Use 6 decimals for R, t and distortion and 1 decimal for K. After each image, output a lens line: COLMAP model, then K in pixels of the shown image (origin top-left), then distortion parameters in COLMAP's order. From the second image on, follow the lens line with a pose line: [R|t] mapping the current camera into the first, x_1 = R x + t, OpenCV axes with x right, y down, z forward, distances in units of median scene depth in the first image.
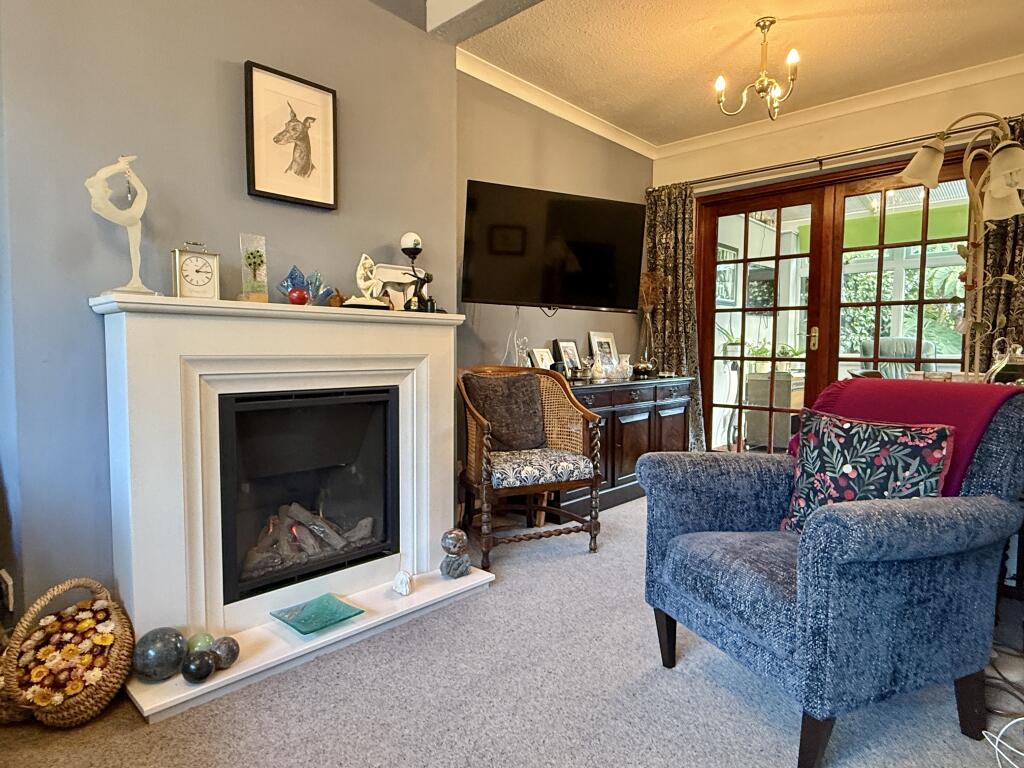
lens RADIAL K [[600.0, 0, 507.0], [0, 600.0, 383.4], [0, 0, 1]] dist [0.003660, 0.000158]
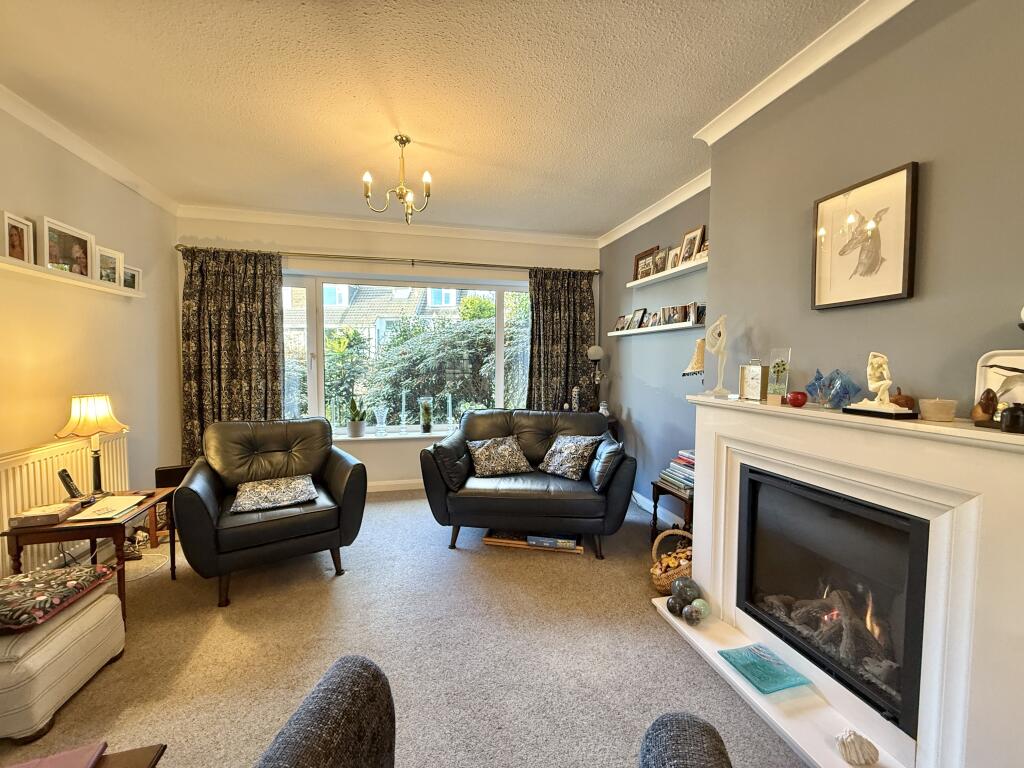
lens RADIAL K [[405.0, 0, 512.7], [0, 405.0, 380.9], [0, 0, 1]] dist [0.002231, -0.000070]
pose [[-0.531549, 0.036368, -0.846247, 0.542514], [-0.058579, 0.995107, 0.079560, -0.190152], [0.845000, 0.091862, -0.526818, 0.871153]]
